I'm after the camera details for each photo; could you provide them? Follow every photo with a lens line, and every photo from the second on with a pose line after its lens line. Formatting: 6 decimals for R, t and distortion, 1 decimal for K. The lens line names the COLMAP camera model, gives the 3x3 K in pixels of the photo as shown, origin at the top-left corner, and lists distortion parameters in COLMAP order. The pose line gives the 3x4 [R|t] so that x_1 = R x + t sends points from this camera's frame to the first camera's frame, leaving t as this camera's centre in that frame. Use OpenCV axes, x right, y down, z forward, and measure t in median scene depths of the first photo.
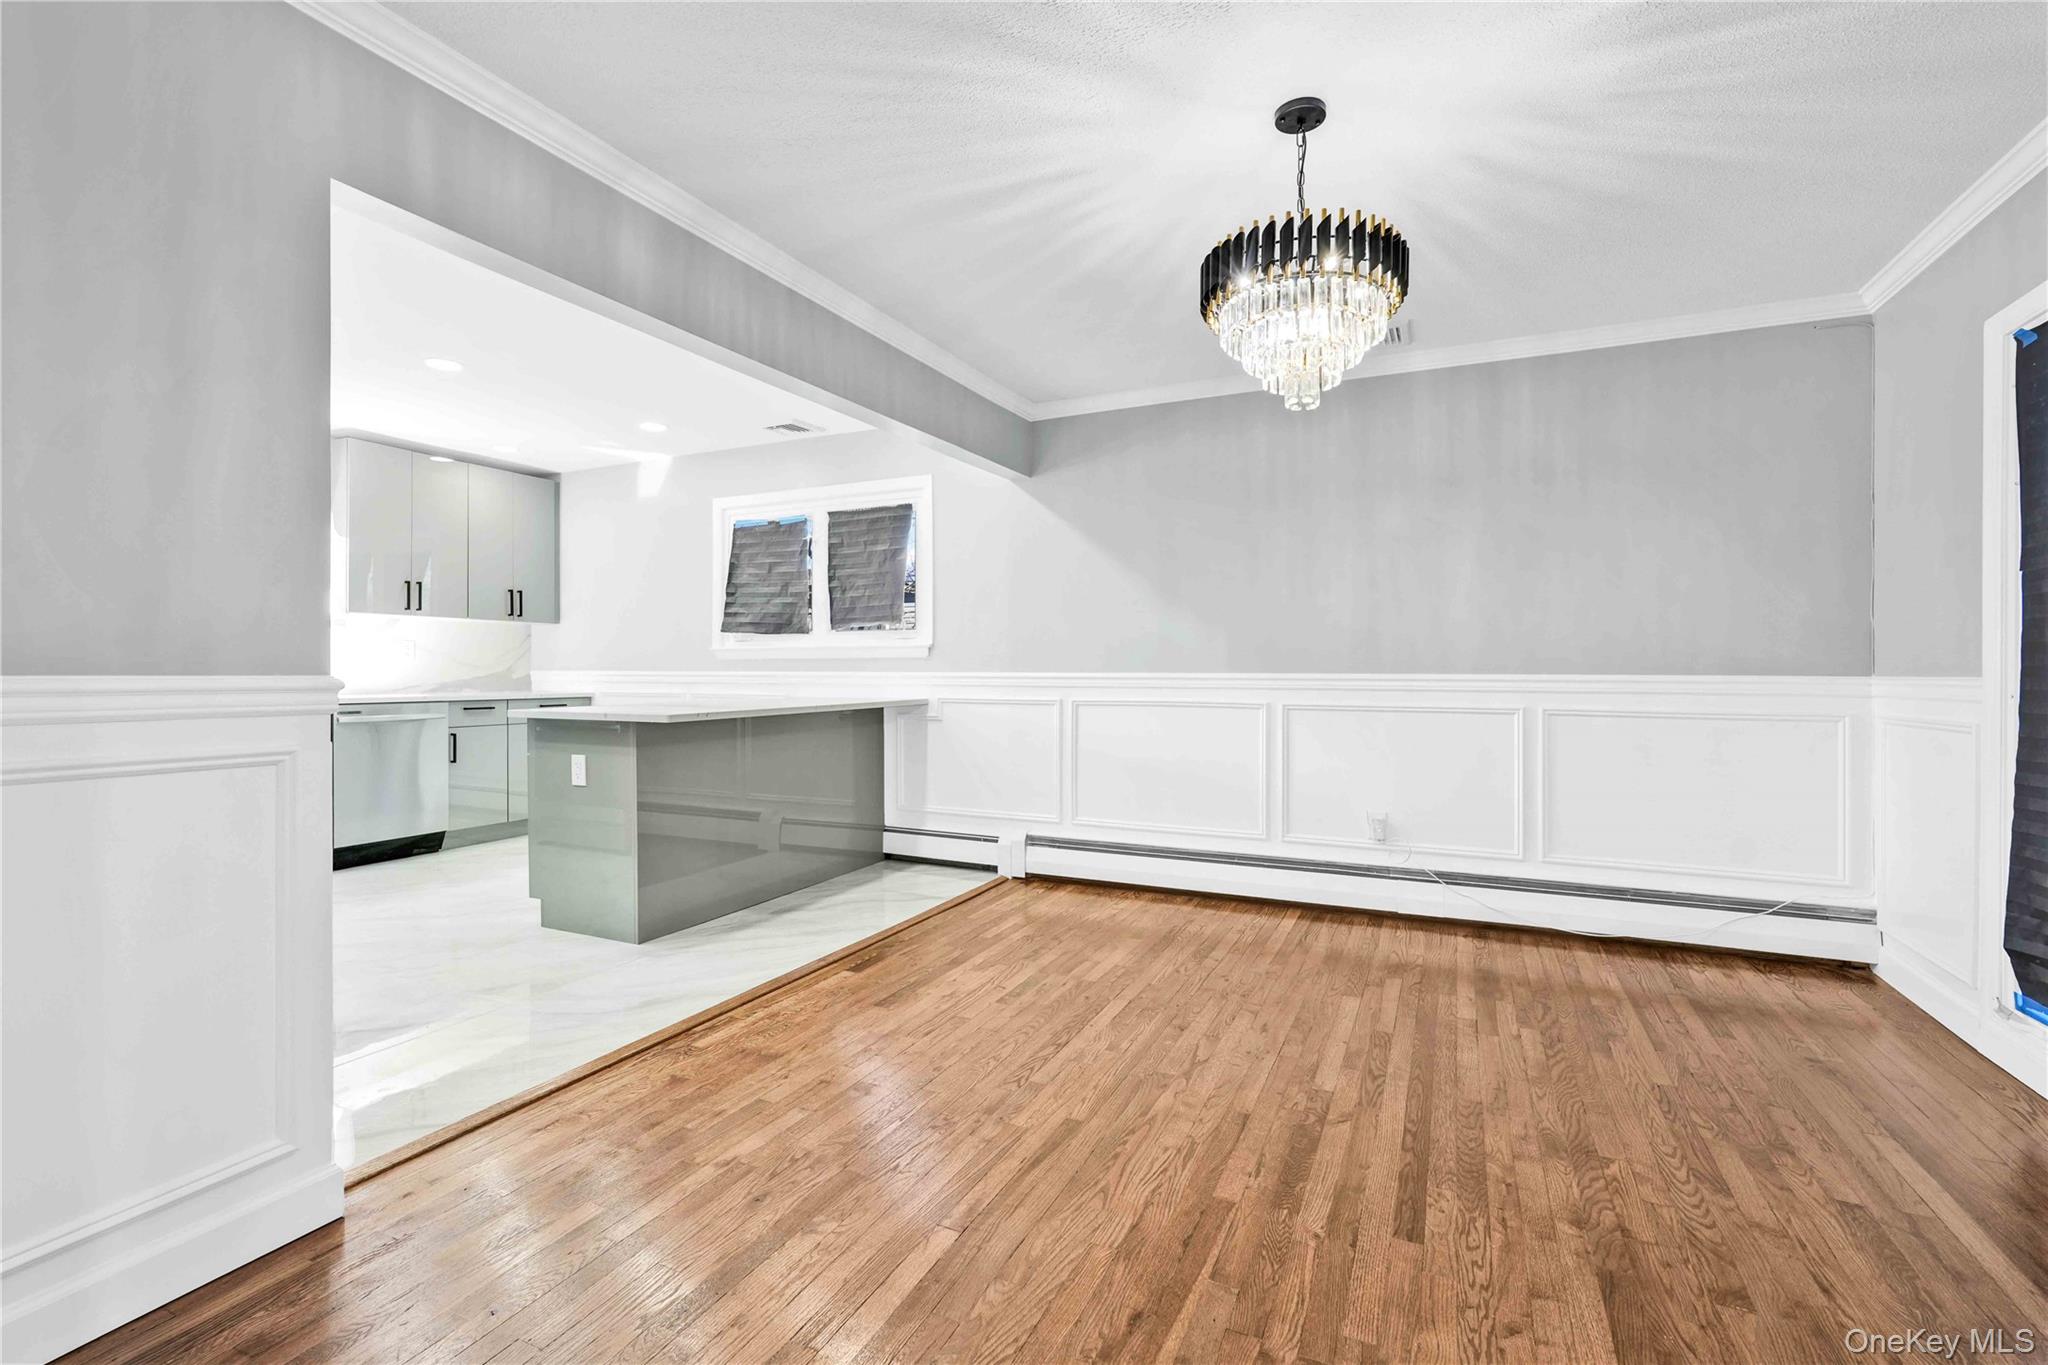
lens RADIAL K [[909.1, 0, 1020.3], [0, 909.1, 660.4], [0, 0, 1]] dist [0.002340, 0.000184]
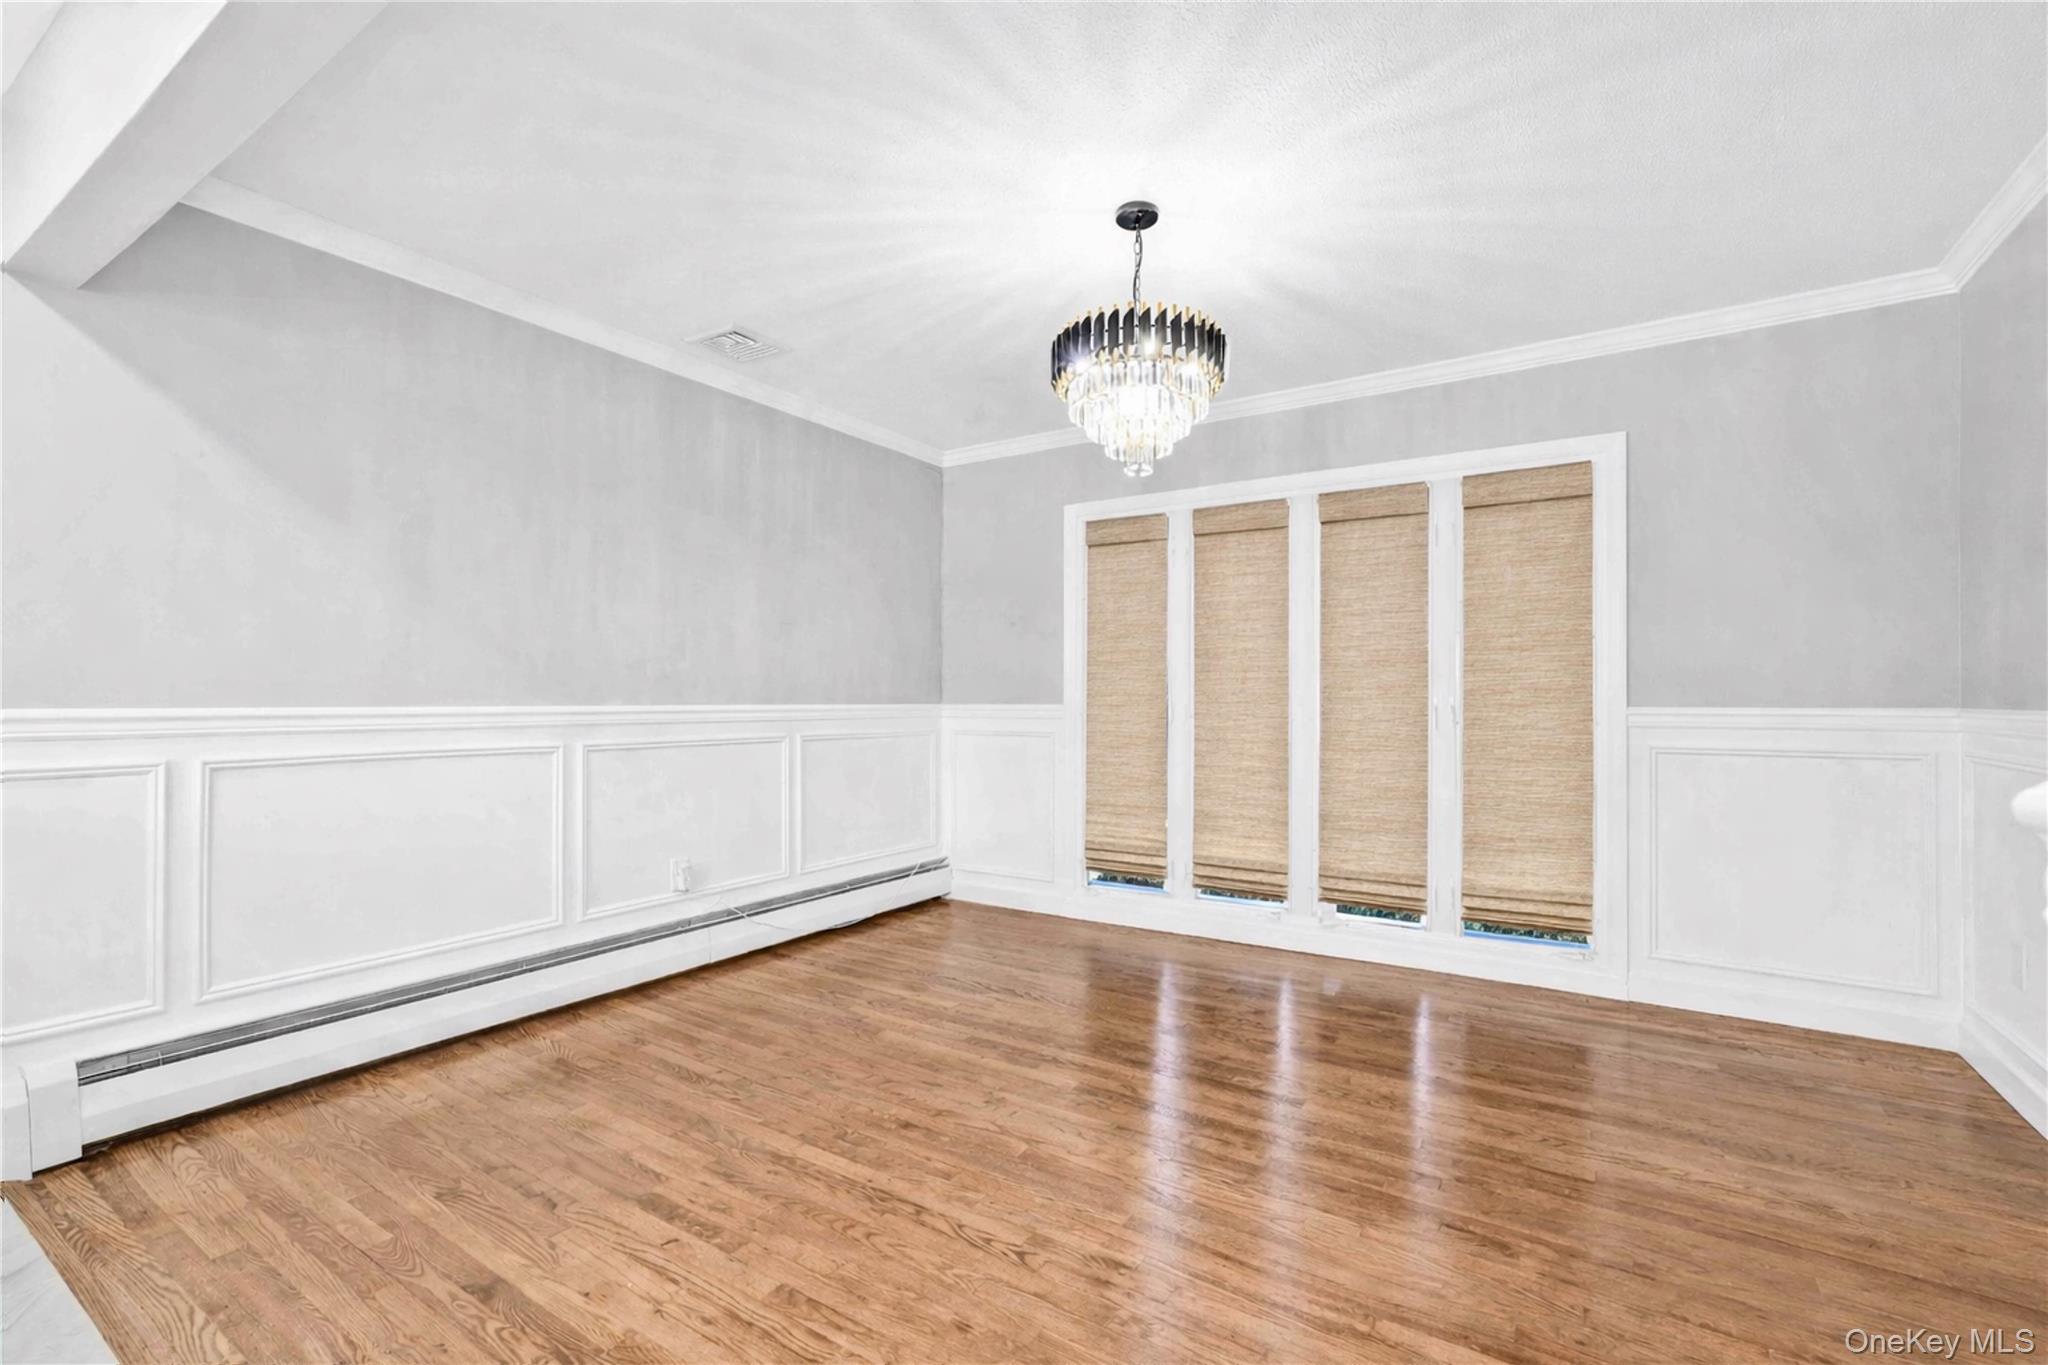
lens RADIAL K [[911.5, 0, 1024.0], [0, 911.5, 682.5], [0, 0, 1]] dist [0.000308, 0.000117]
pose [[0.130719, 0.016987, 0.991274, -0.557037], [-0.007200, 0.999843, -0.016184, 0.006259], [-0.991393, -0.005022, 0.130821, 0.670681]]
